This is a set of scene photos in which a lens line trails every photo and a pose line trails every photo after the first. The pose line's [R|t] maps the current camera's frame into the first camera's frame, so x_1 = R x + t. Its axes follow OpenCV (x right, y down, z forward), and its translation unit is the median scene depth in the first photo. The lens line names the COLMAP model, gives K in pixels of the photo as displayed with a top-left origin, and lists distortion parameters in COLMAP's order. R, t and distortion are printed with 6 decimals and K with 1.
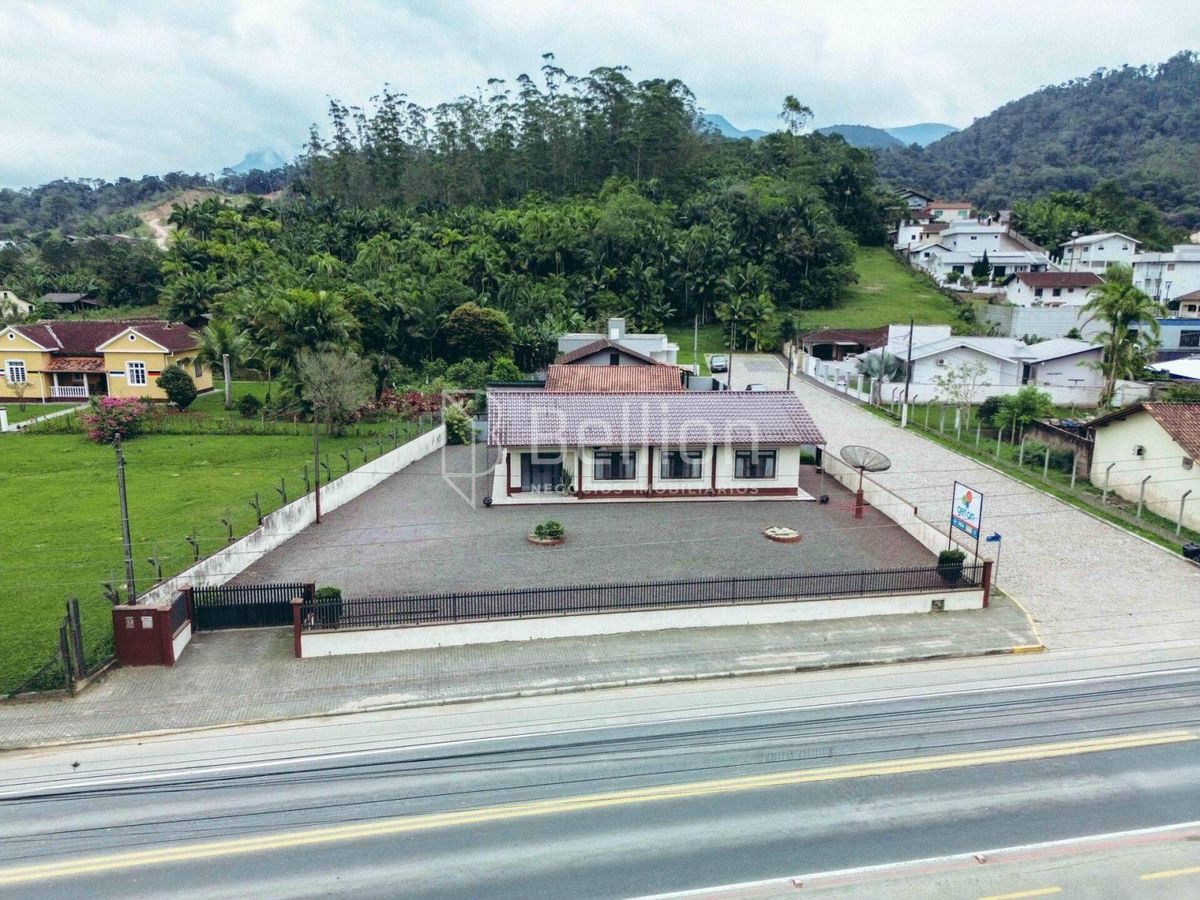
lens RADIAL K [[845.4, 0, 600.0], [0, 845.4, 450.0], [0, 0, 1]] dist [0.059942, -0.050185]
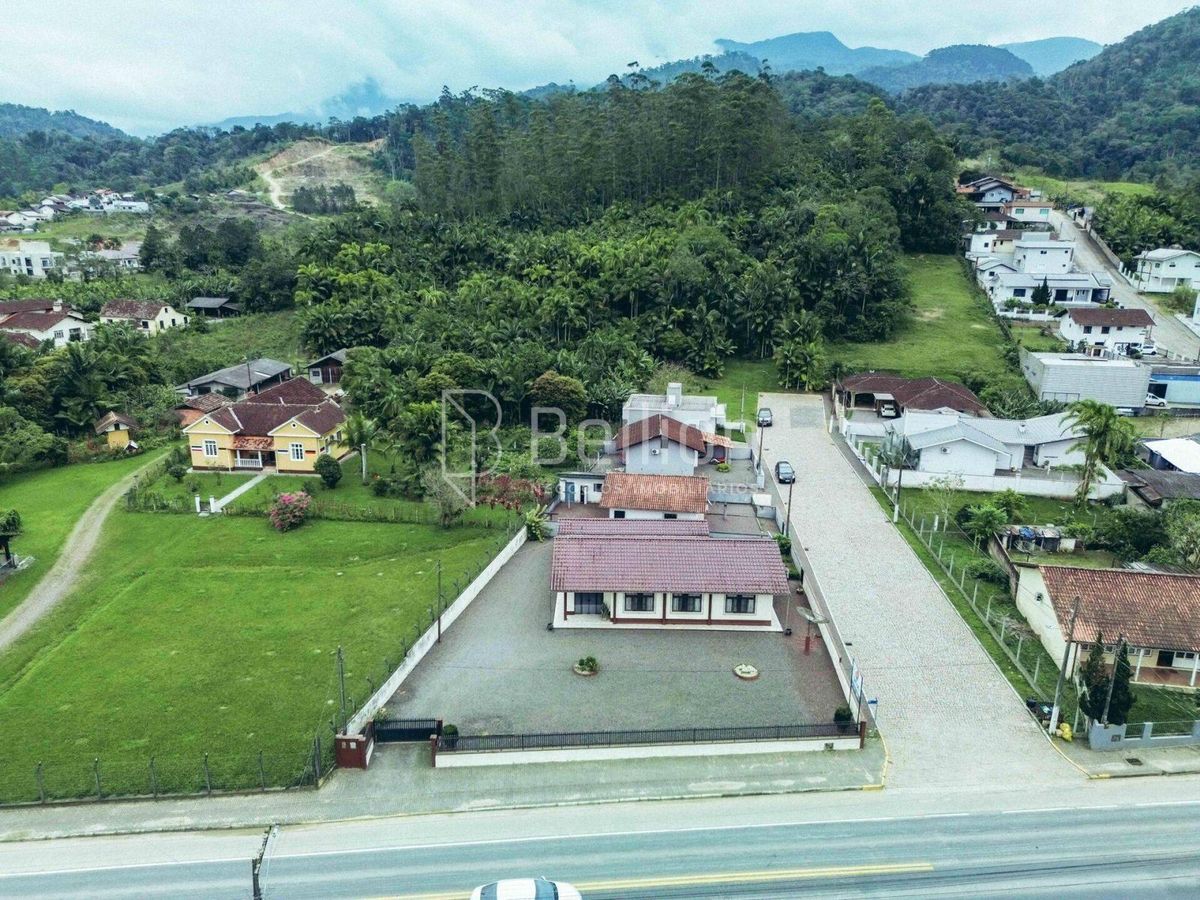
lens RADIAL K [[845.4, 0, 600.0], [0, 845.4, 450.0], [0, 0, 1]] dist [0.059942, -0.050185]
pose [[0.994201, 0.032632, -0.102467, 0.031212], [-0.024414, 0.996460, 0.080450, -0.122243], [0.104729, -0.077482, 0.991478, -0.142230]]
